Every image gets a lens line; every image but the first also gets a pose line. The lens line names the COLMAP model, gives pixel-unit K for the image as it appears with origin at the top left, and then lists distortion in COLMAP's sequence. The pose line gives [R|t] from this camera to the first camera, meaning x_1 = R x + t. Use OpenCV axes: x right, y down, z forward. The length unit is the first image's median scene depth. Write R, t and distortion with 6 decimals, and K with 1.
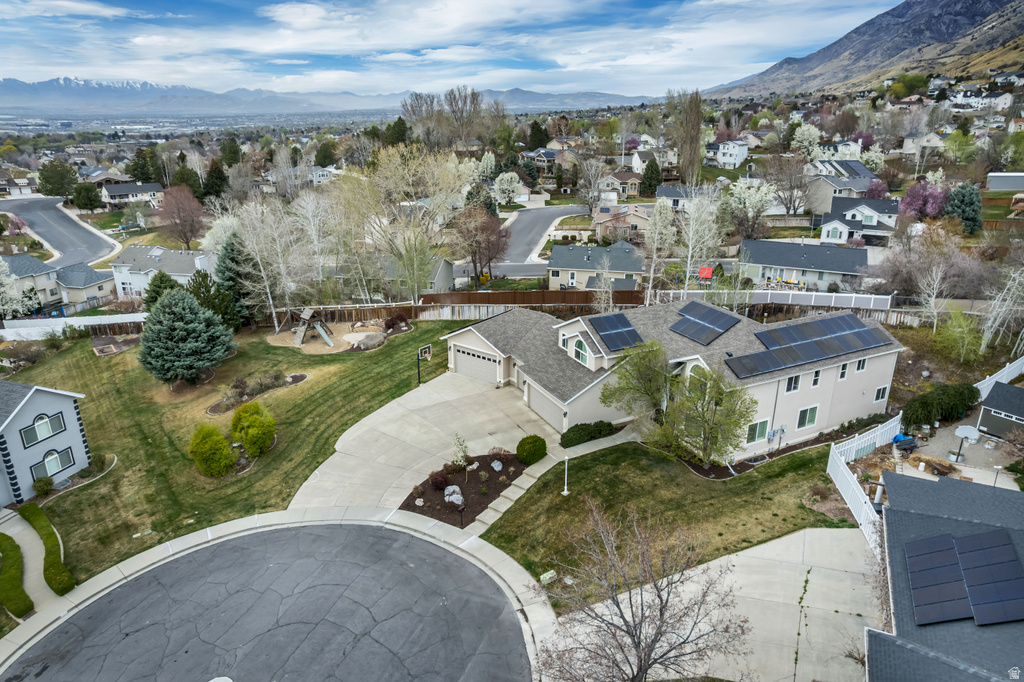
lens RADIAL K [[659.6, 0, 516.6], [0, 659.6, 336.5], [0, 0, 1]] dist [-0.081956, 0.076423]
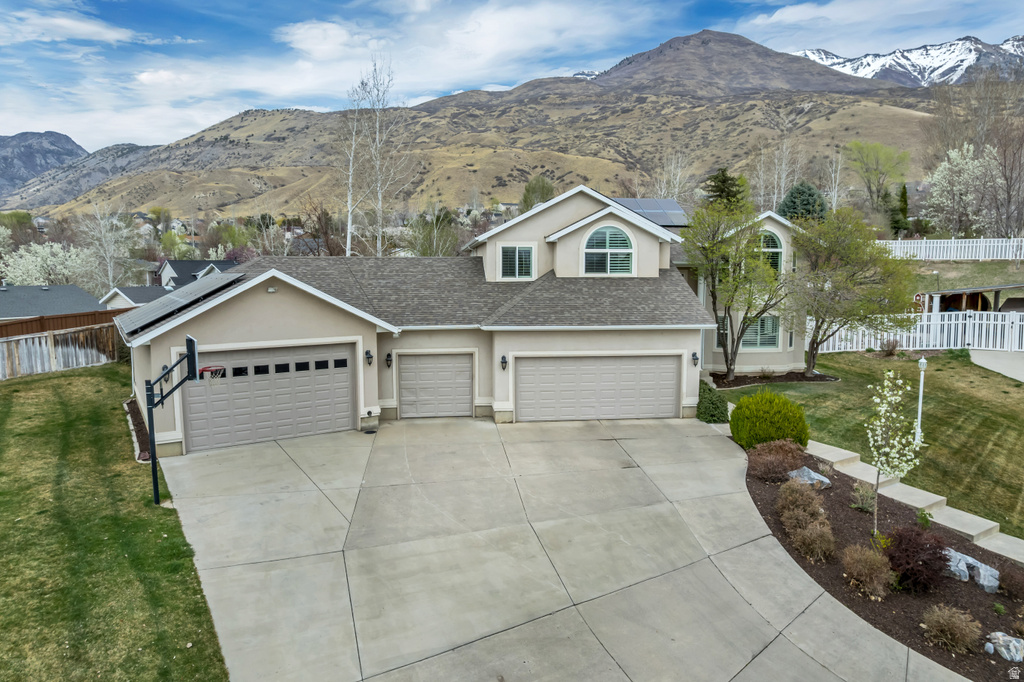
lens RADIAL K [[659.6, 0, 516.6], [0, 659.6, 336.5], [0, 0, 1]] dist [-0.081956, 0.076423]
pose [[0.336643, -0.101196, 0.936179, -0.324215], [0.313610, 0.949498, -0.010137, 0.055359], [-0.887874, 0.297008, 0.351378, 0.763231]]
